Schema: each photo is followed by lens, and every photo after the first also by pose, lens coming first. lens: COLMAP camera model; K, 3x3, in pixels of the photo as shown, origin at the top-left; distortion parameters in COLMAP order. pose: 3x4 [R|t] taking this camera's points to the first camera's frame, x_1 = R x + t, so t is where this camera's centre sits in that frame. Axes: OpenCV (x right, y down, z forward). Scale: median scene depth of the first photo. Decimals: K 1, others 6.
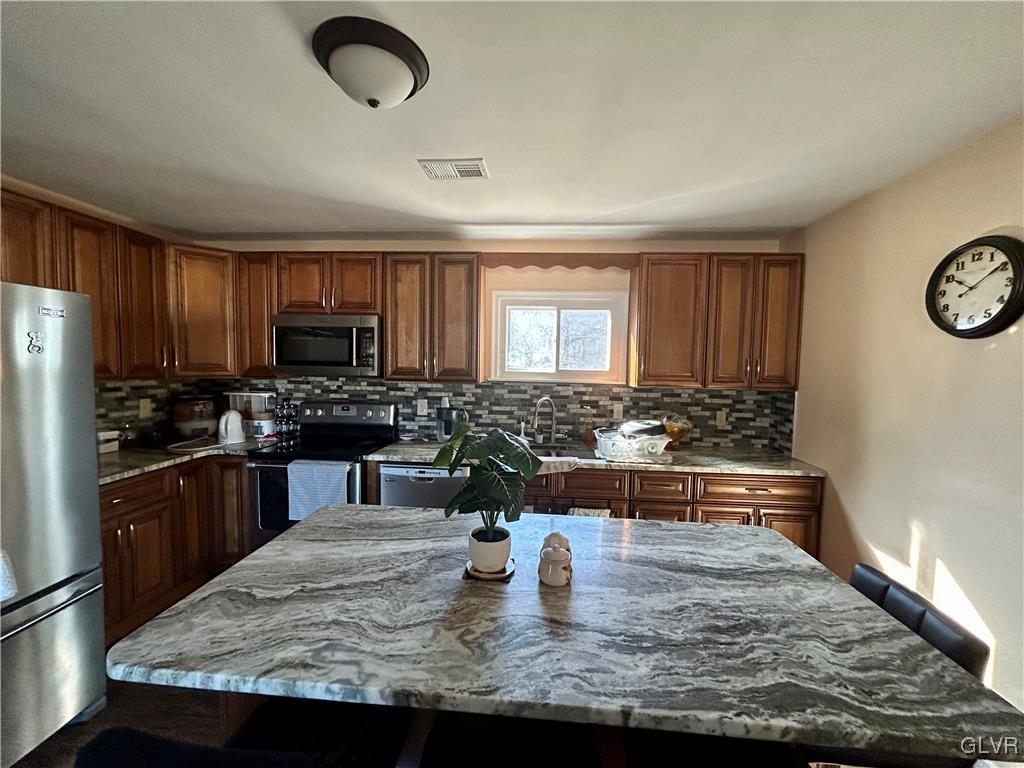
lens RADIAL K [[415.7, 0, 512.0], [0, 415.7, 384.0], [0, 0, 1]] dist [-0.002476, 0.000265]
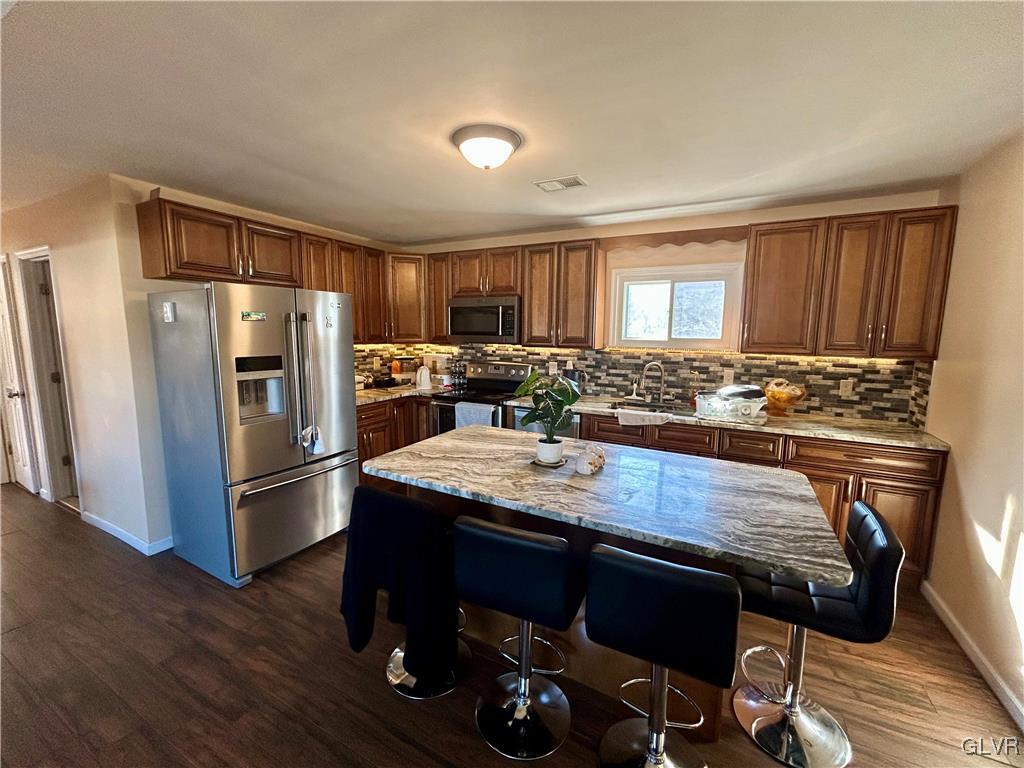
lens RADIAL K [[415.7, 0, 512.0], [0, 415.7, 384.0], [0, 0, 1]] dist [-0.002476, 0.000265]
pose [[0.916101, 0.041924, -0.398750, 0.187387], [-0.014939, 0.997397, 0.070543, 0.017705], [0.400669, -0.058668, 0.914343, -0.206424]]
